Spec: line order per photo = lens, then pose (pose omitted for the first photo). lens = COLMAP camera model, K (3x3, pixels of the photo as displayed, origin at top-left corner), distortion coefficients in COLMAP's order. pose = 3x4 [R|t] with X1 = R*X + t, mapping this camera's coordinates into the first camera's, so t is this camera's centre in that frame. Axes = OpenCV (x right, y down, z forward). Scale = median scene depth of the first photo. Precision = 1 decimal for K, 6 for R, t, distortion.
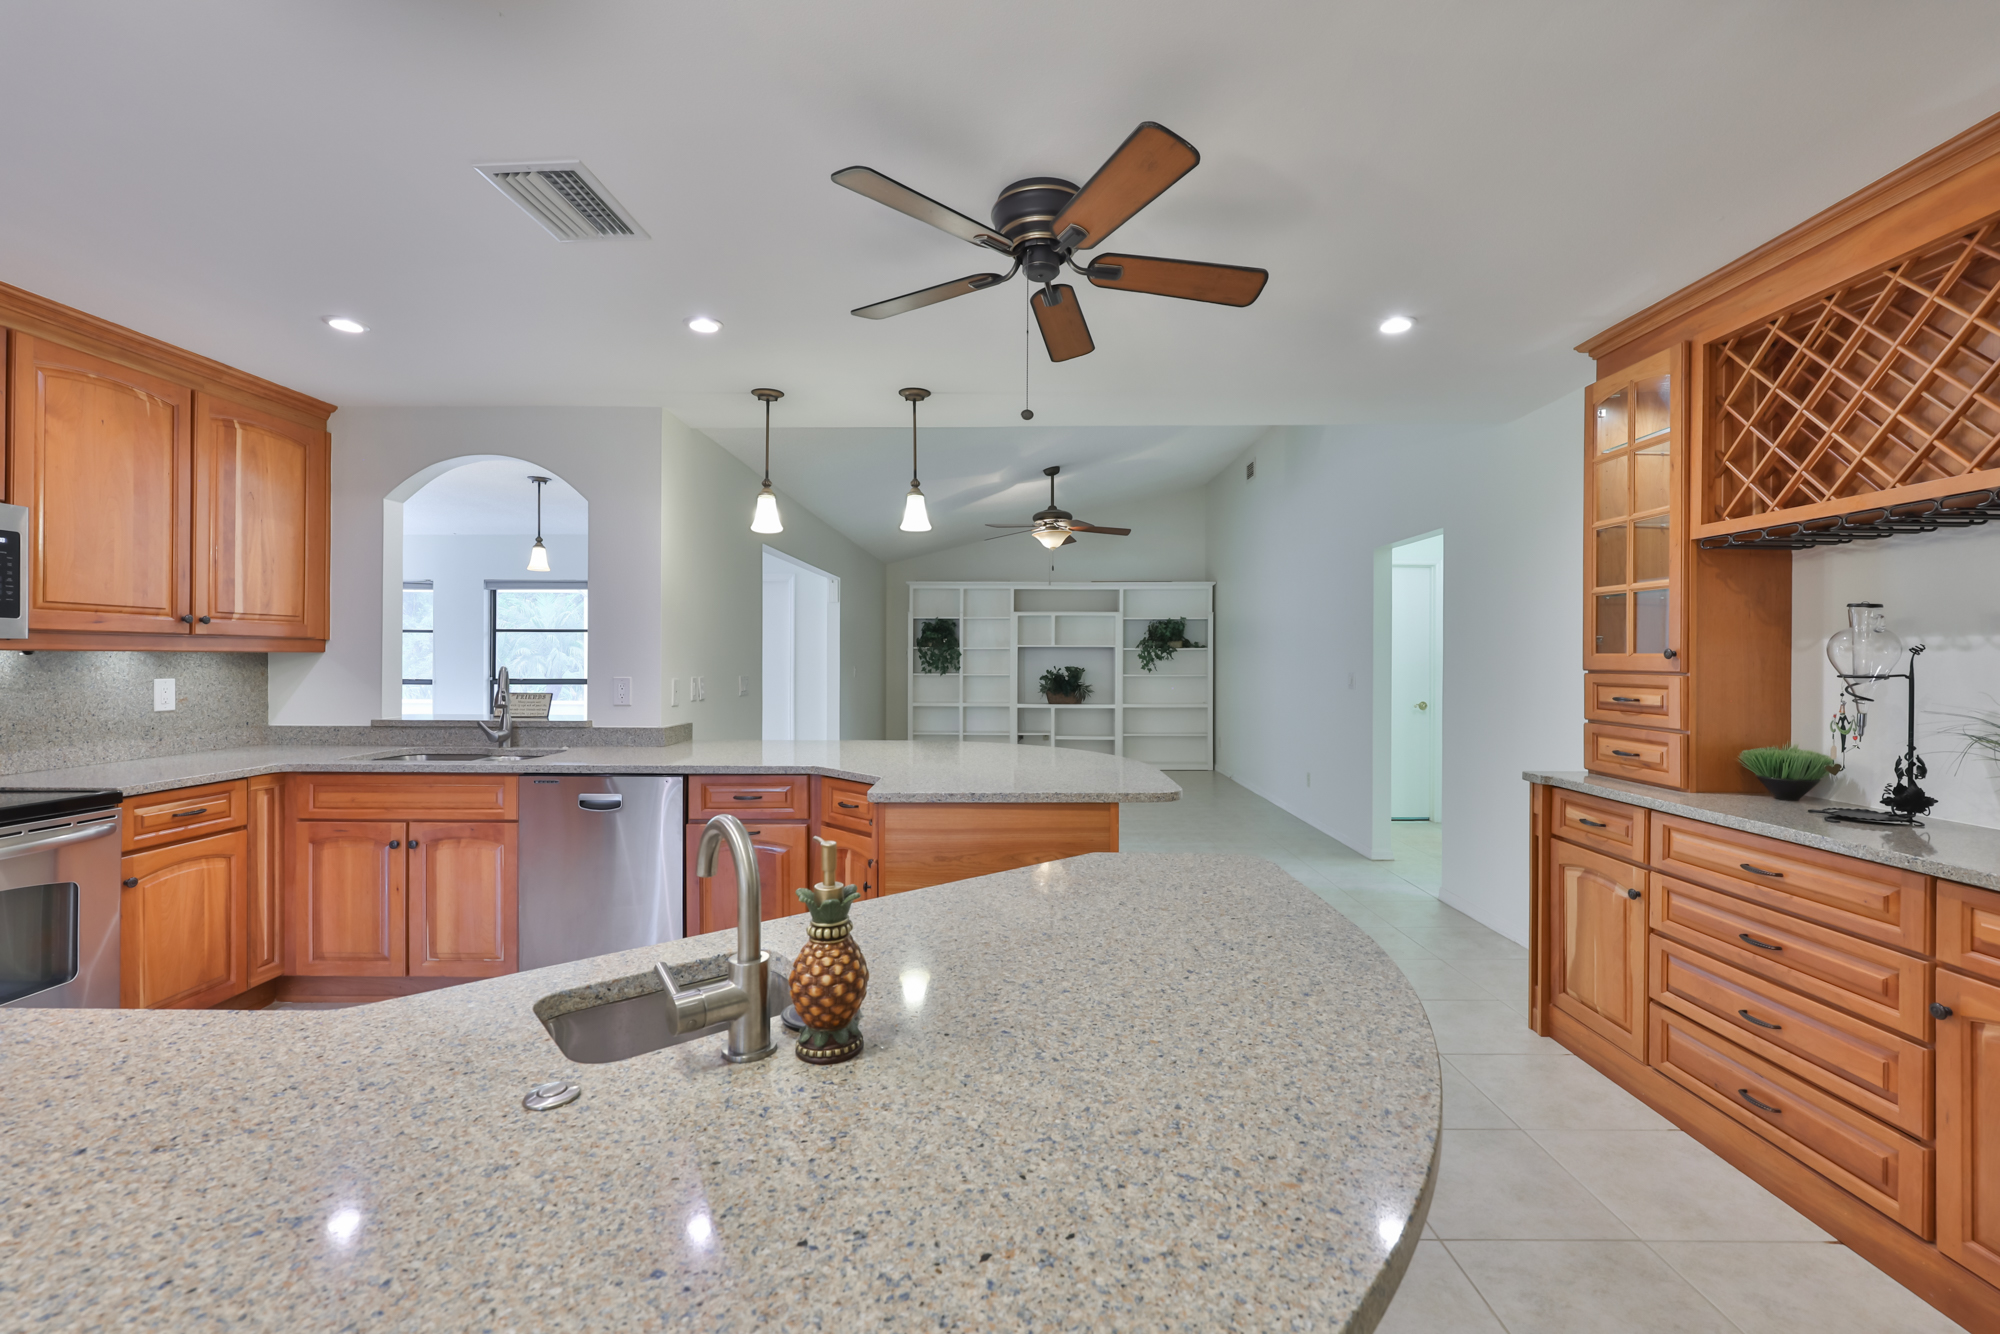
lens RADIAL K [[860.4, 0, 998.3], [0, 860.4, 657.8], [0, 0, 1]] dist [-0.002737, -0.000171]
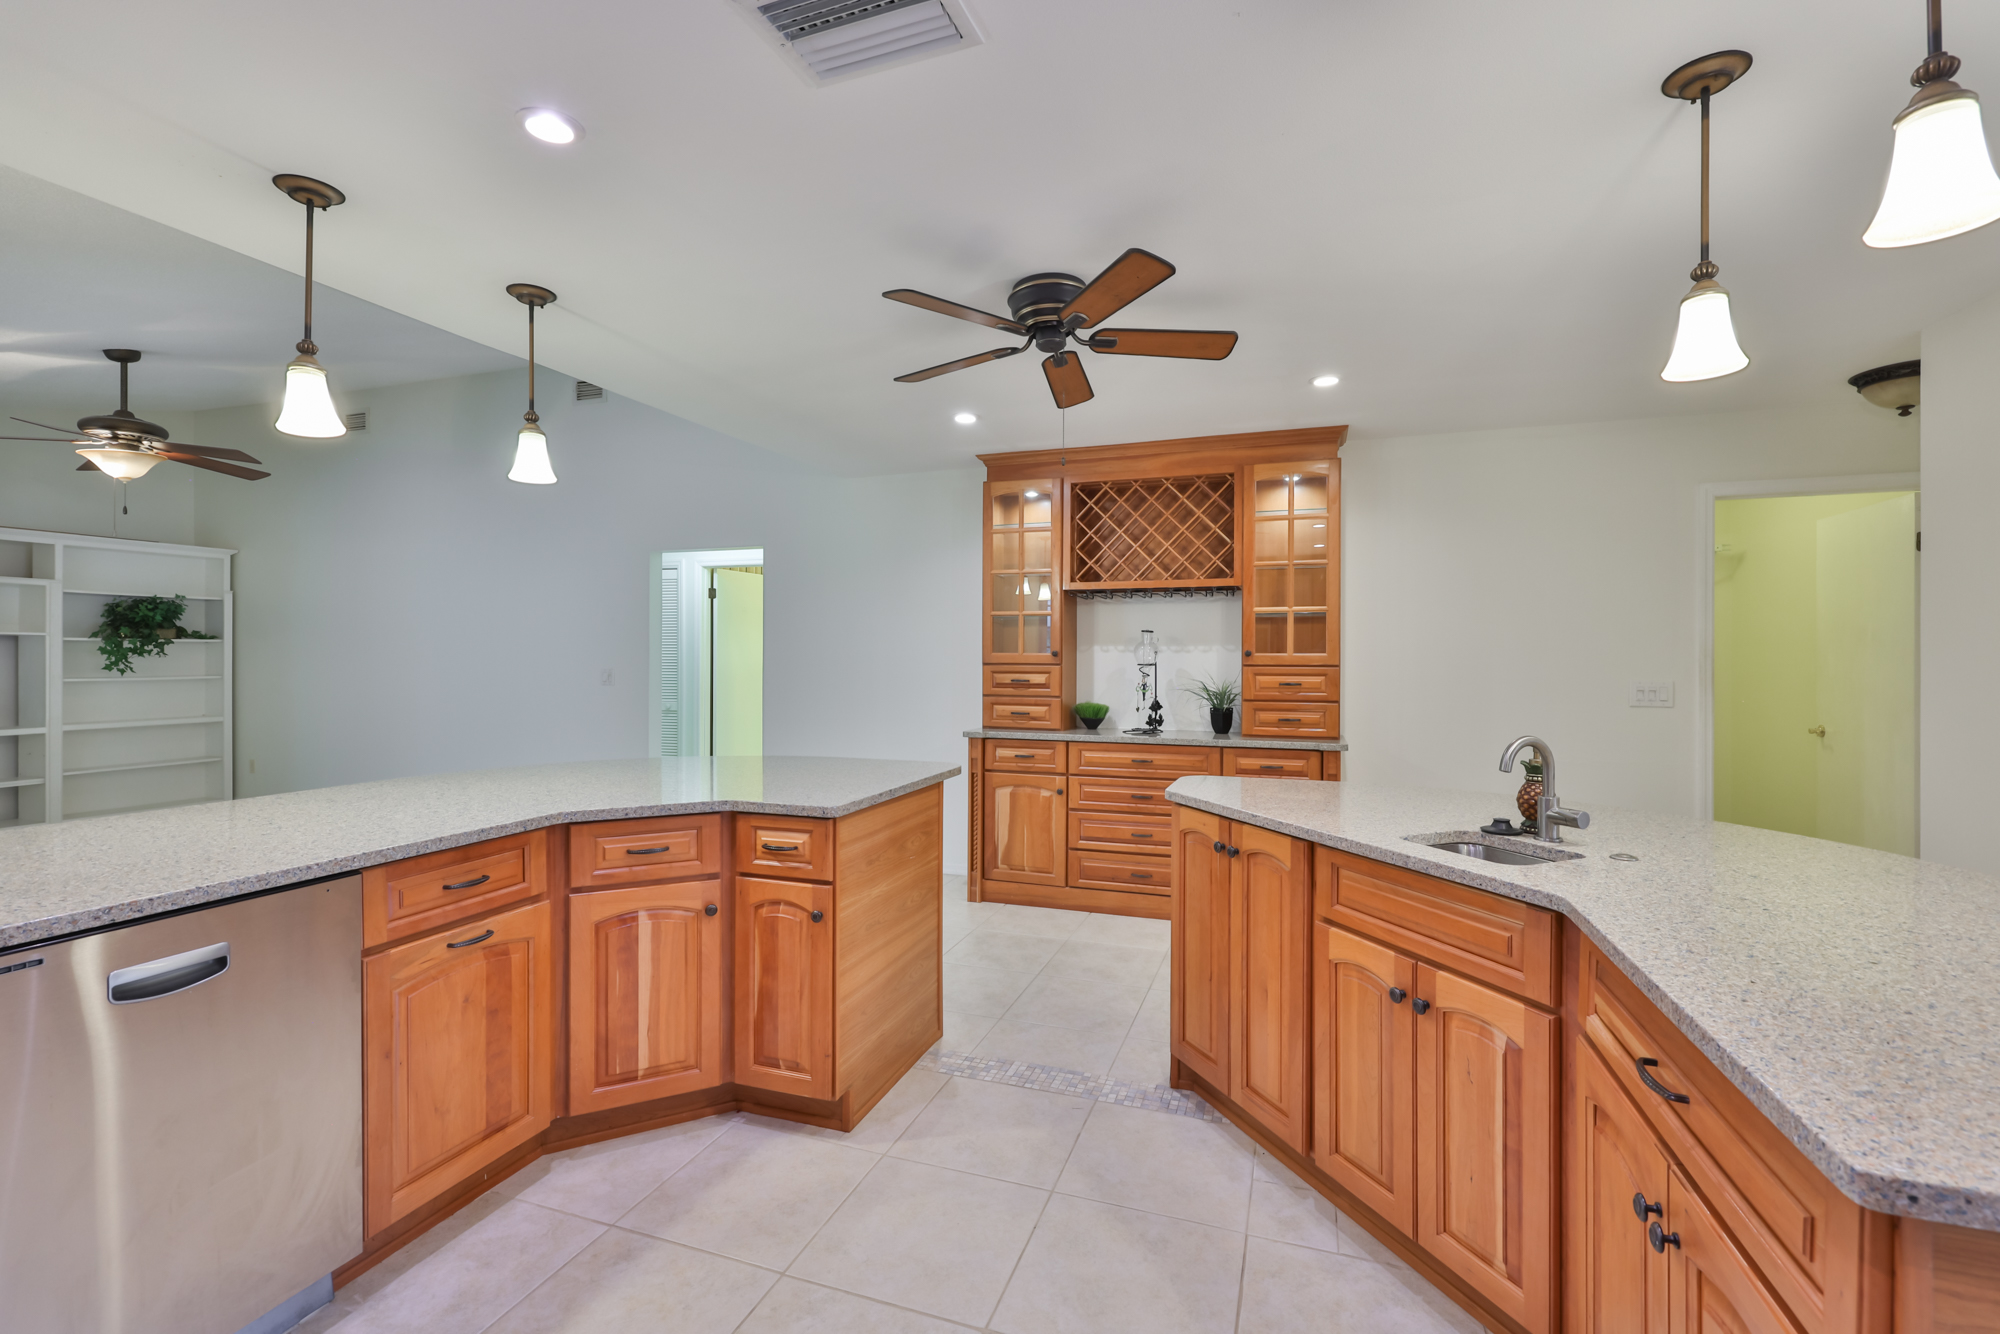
lens RADIAL K [[854.6, 0, 1016.3], [0, 854.6, 658.5], [0, 0, 1]] dist [-0.000711, -0.000209]
pose [[0.314814, -0.004636, 0.949142, -0.638717], [-0.002303, 0.999981, 0.005648, -0.002379], [-0.949151, -0.003964, 0.314797, 0.370481]]
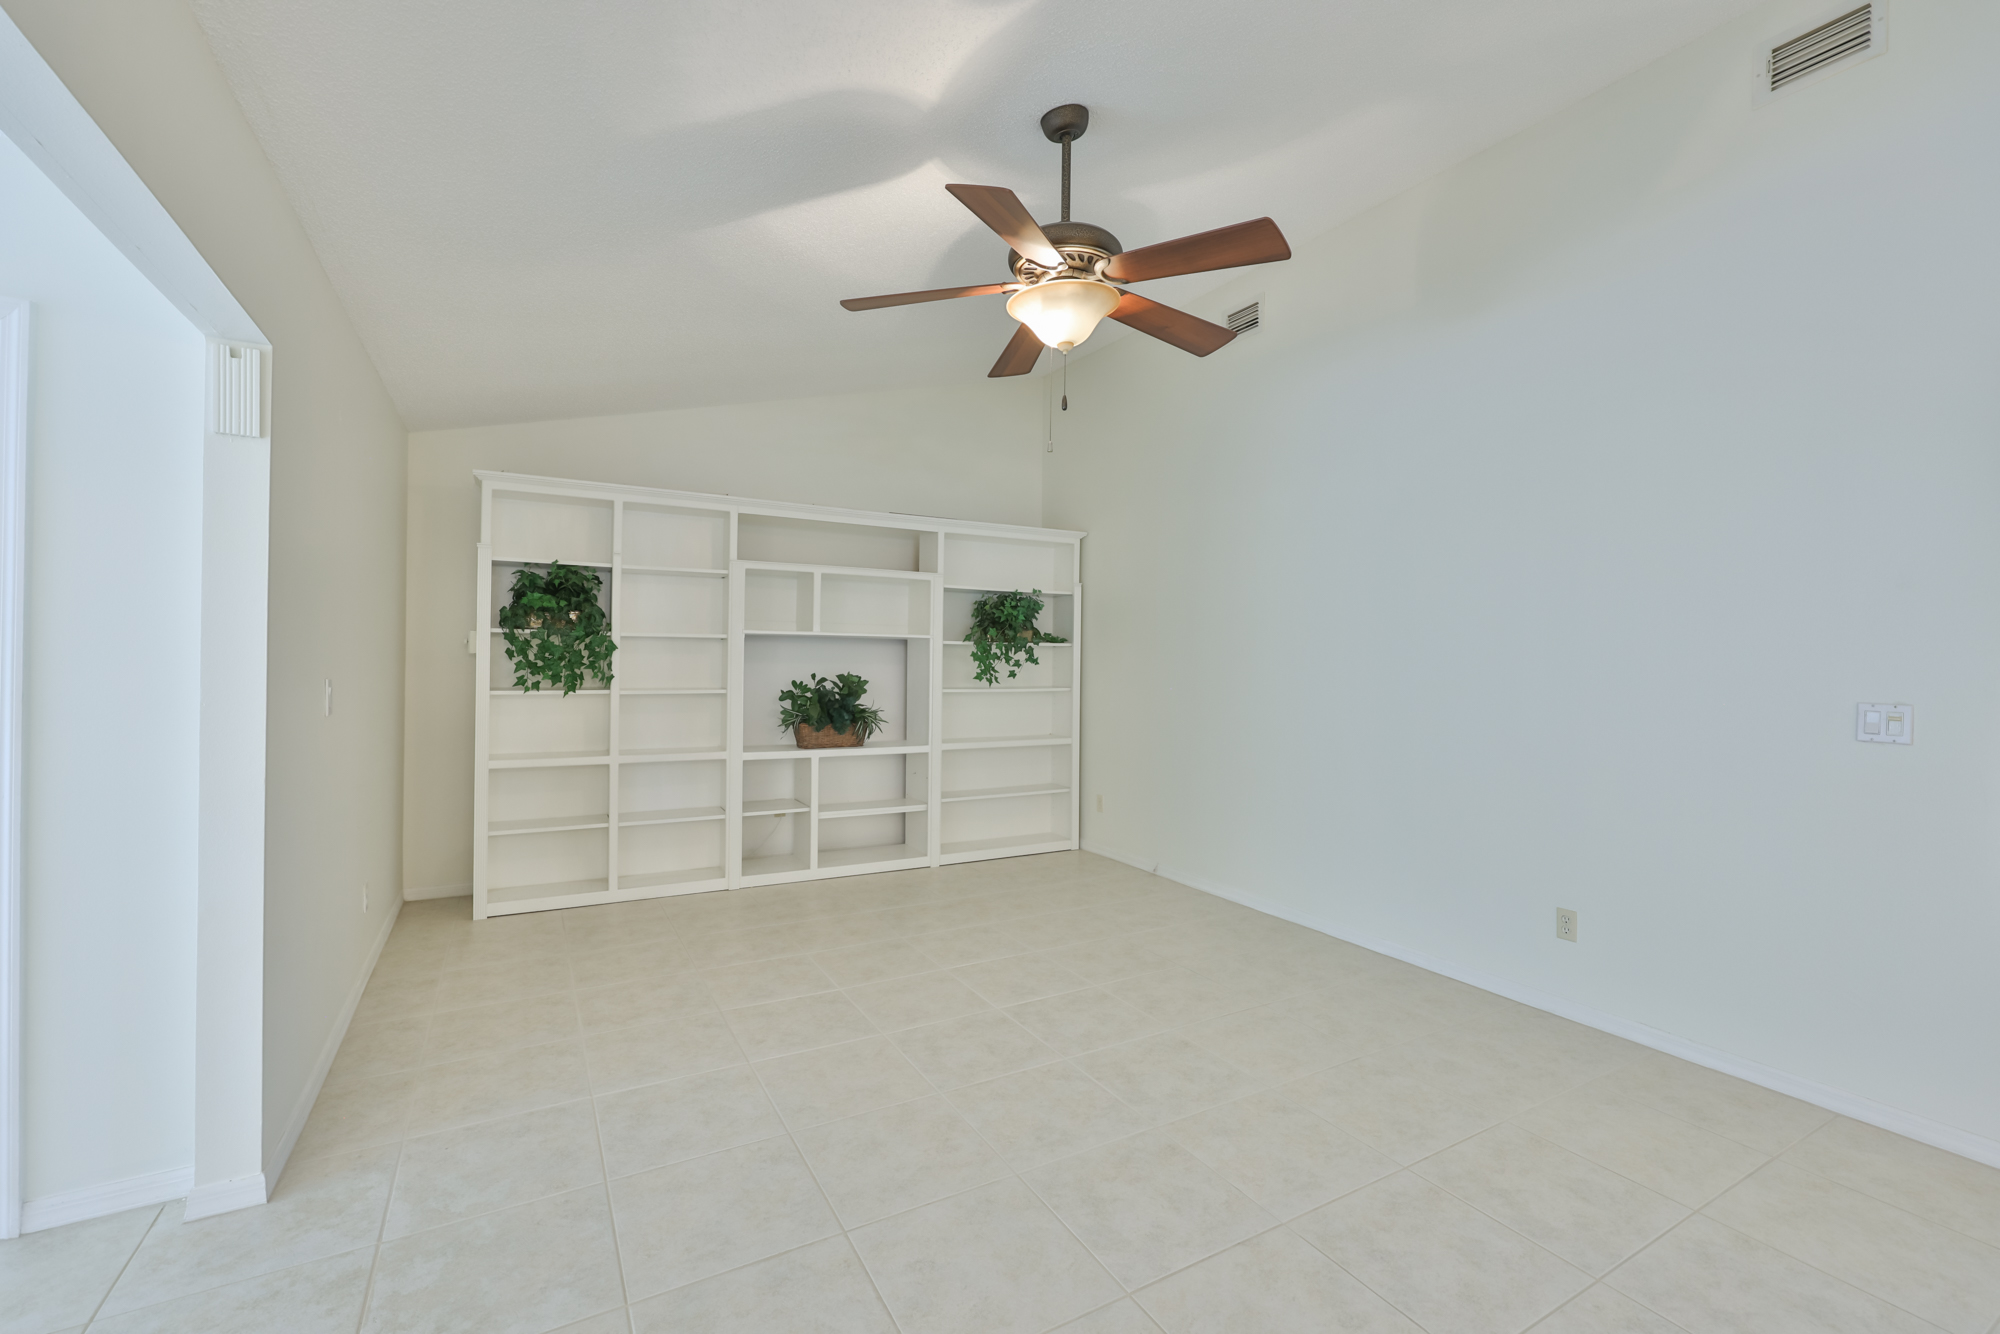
lens RADIAL K [[875.9, 0, 1025.1], [0, 875.9, 668.5], [0, 0, 1]] dist [-0.000830, 0.000042]
pose [[0.855433, 0.004129, 0.517896, -0.267625], [-0.009873, 0.999917, 0.008336, 0.003235], [-0.517819, -0.012244, 0.855403, 1.381323]]
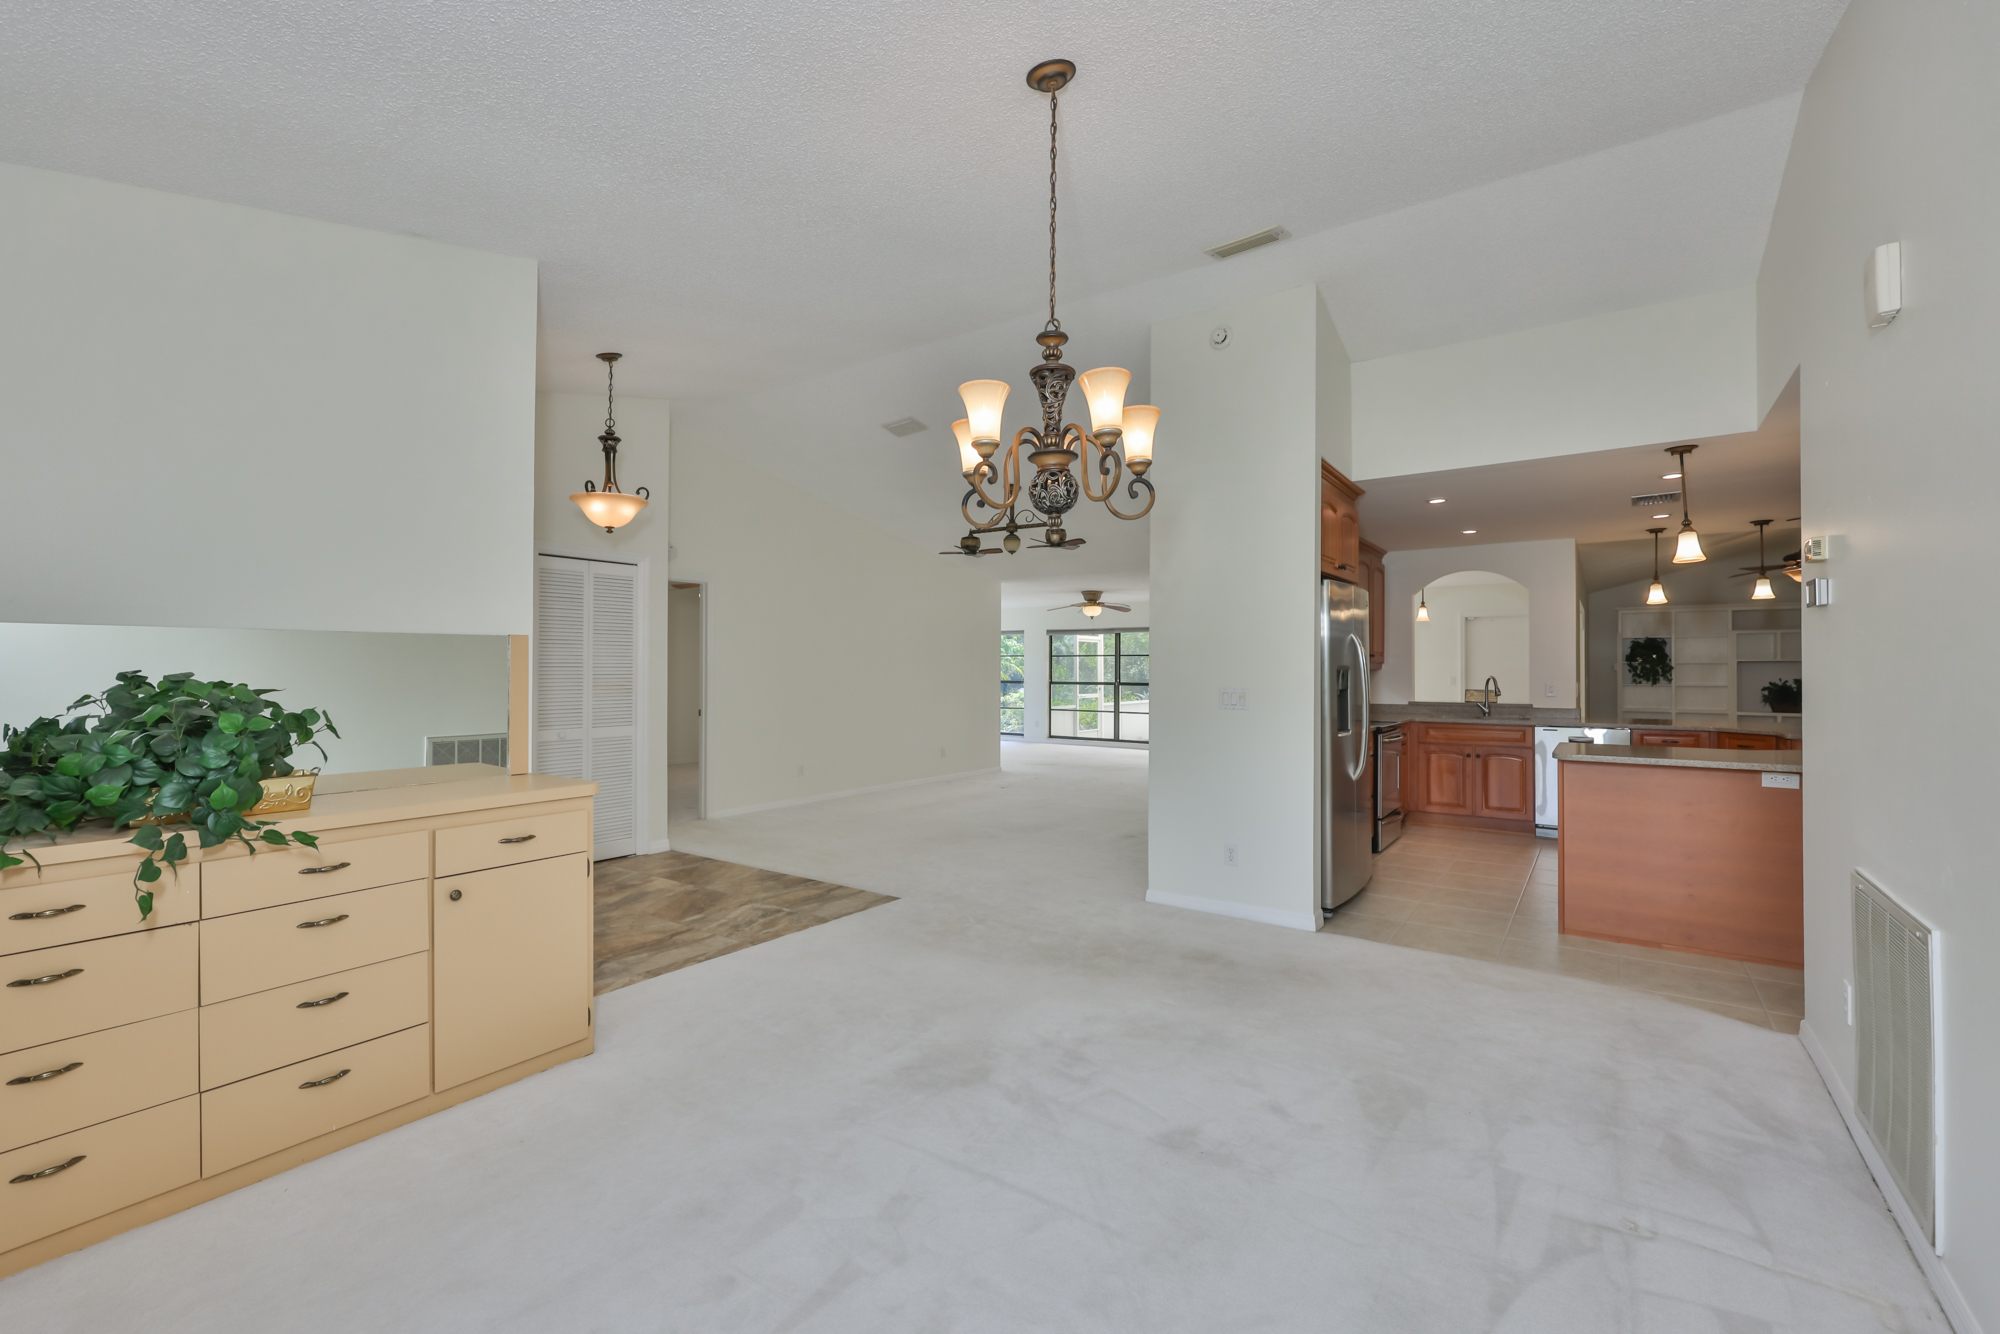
lens RADIAL K [[830.2, 0, 1009.8], [0, 830.2, 659.8], [0, 0, 1]] dist [-0.000945, 0.000005]
pose [[0.820077, -0.009248, -0.572178, -0.379849], [0.001479, 0.999900, -0.014040, -0.001613], [0.572251, 0.010668, 0.820009, -1.226958]]
